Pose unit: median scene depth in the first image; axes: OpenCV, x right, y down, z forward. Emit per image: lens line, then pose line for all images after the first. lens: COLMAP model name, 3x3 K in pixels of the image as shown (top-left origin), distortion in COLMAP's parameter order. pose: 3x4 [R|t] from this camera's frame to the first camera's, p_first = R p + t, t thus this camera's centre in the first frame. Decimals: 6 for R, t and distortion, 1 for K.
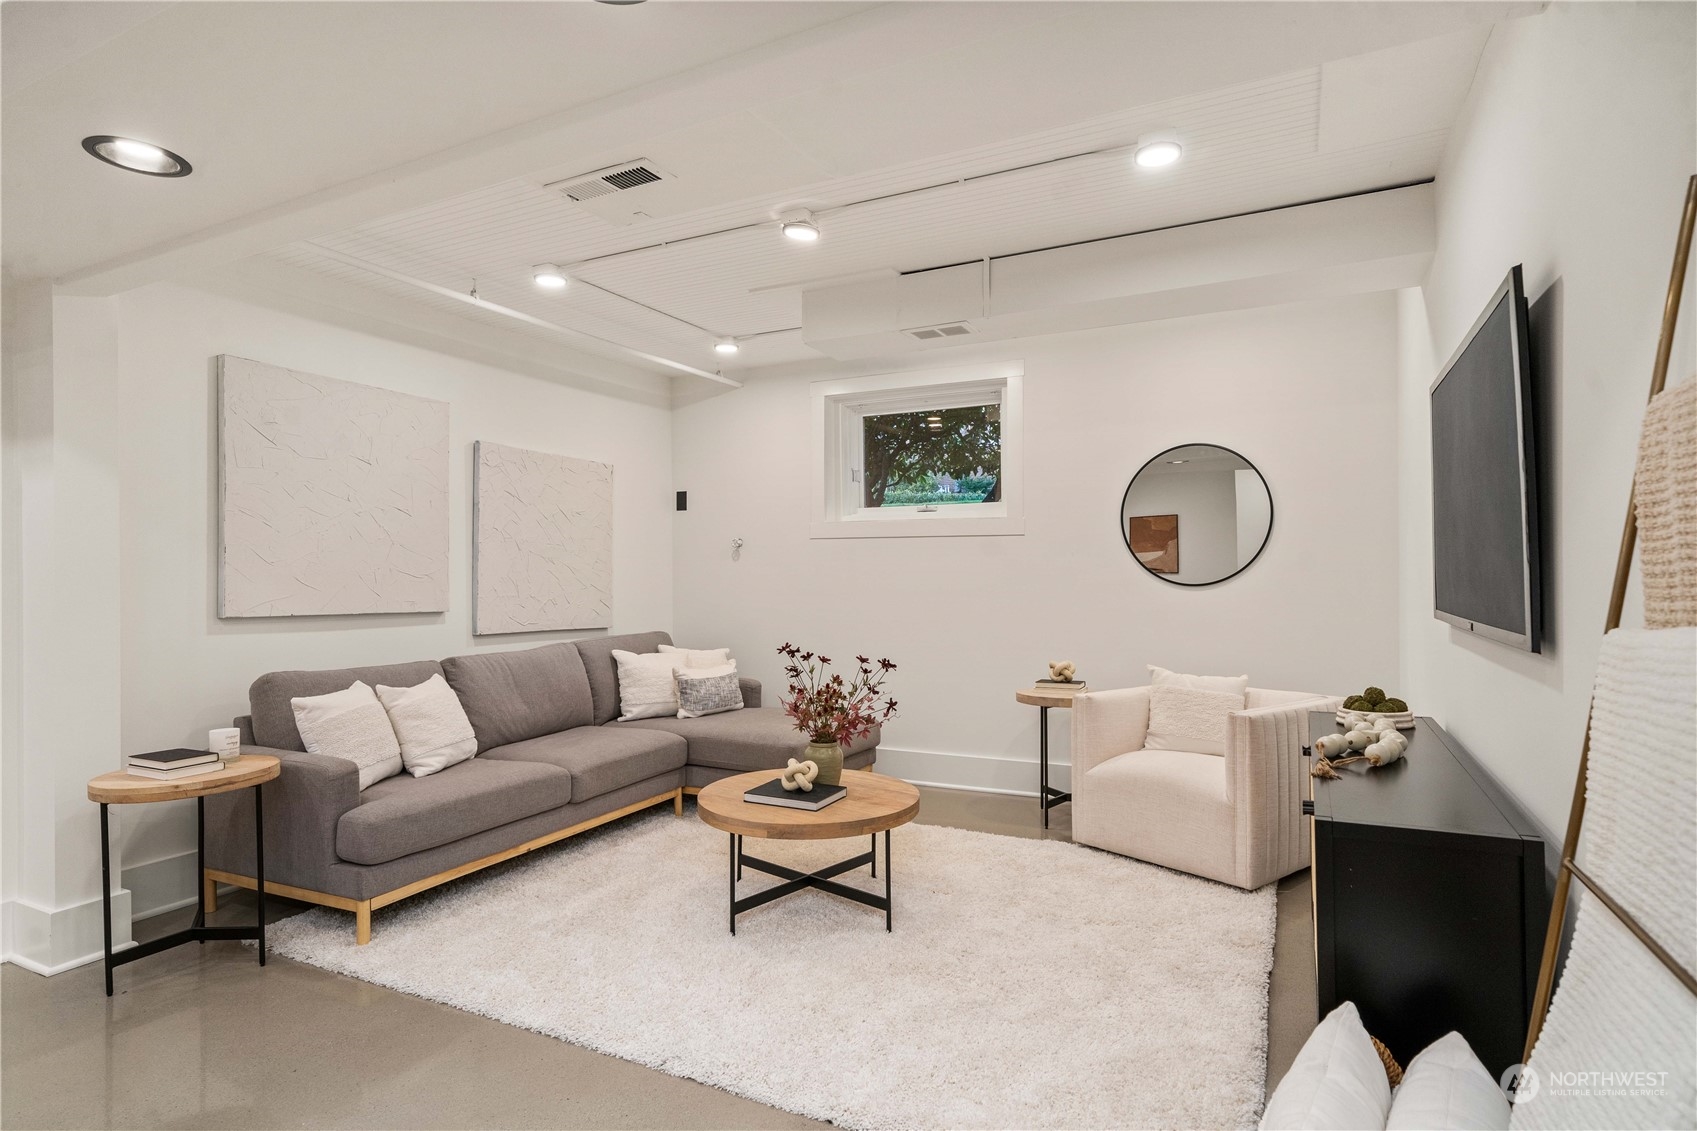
lens RADIAL K [[873.3, 0, 848.5], [0, 873.3, 567.0], [0, 0, 1]] dist [-0.003280, 0.000861]
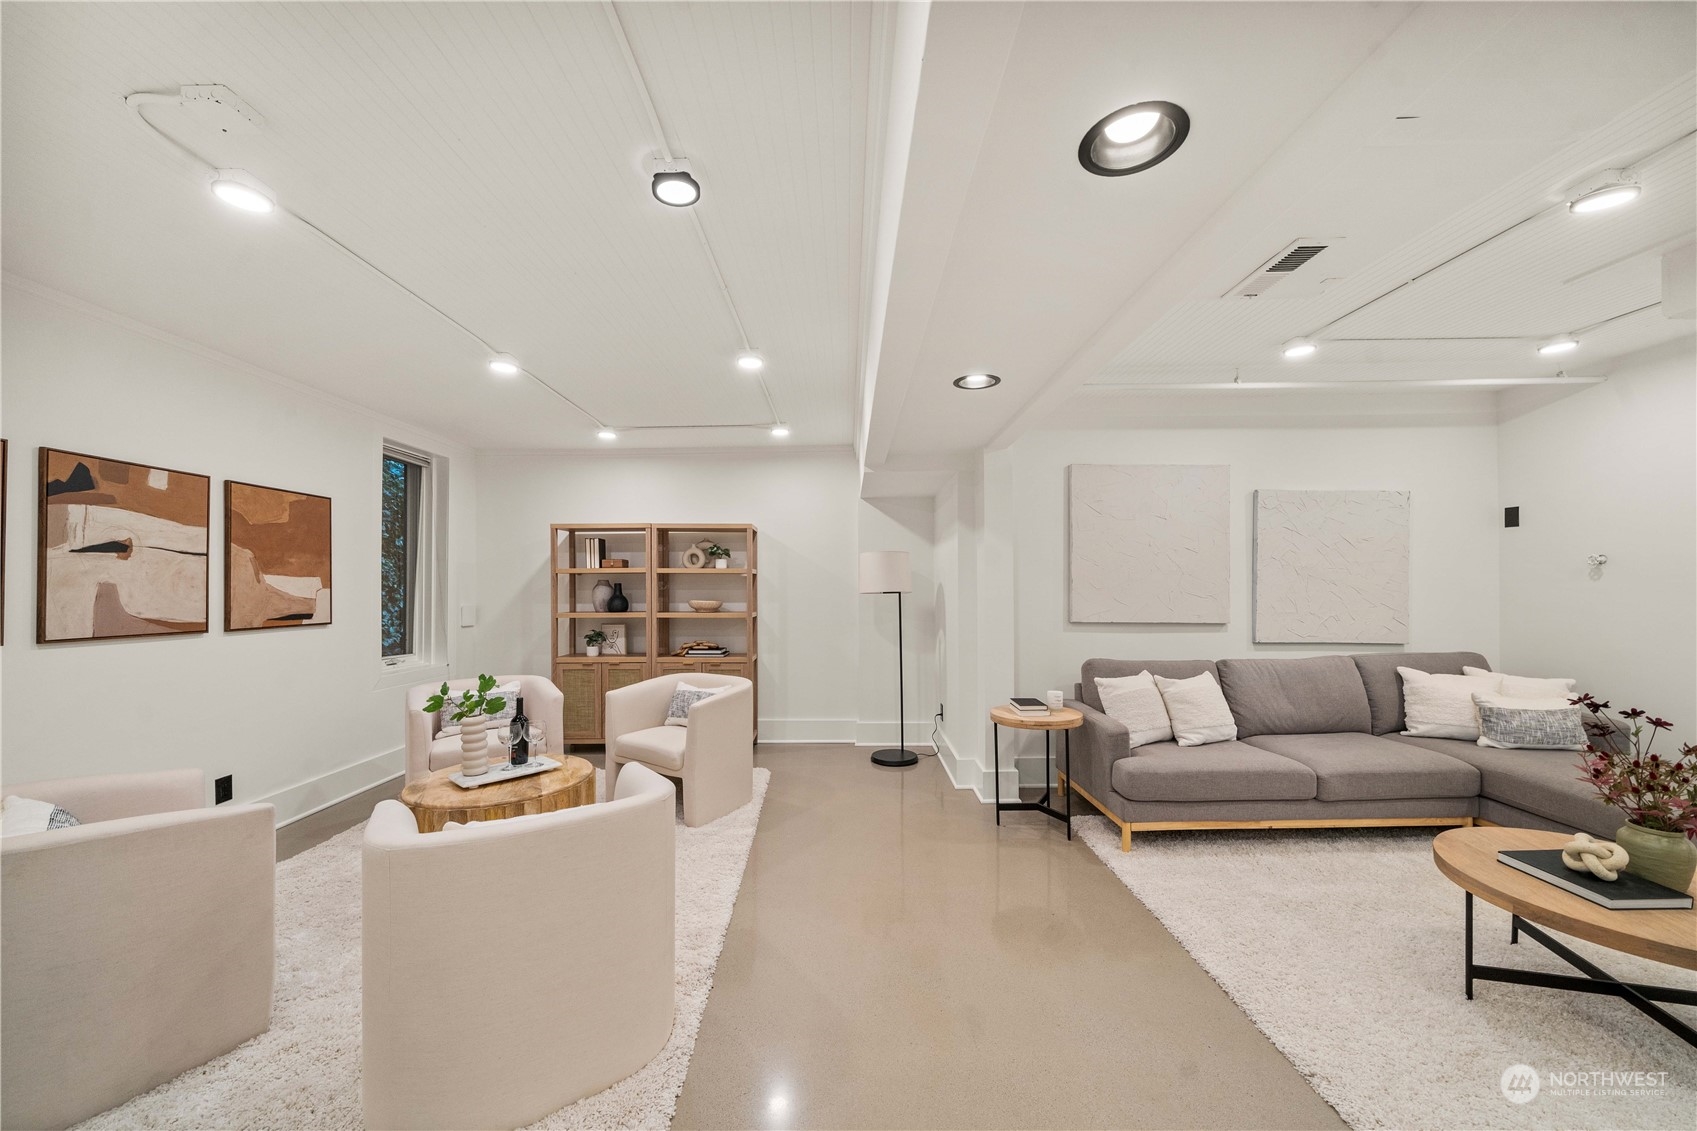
lens RADIAL K [[597.0, 0, 843.1], [0, 597.0, 578.3], [0, 0, 1]] dist [-0.007297, 0.000162]
pose [[0.451399, -0.005585, -0.892305, 0.109422], [0.010852, 0.999941, -0.000769, -0.030707], [0.892256, -0.009337, 0.451433, 0.096078]]
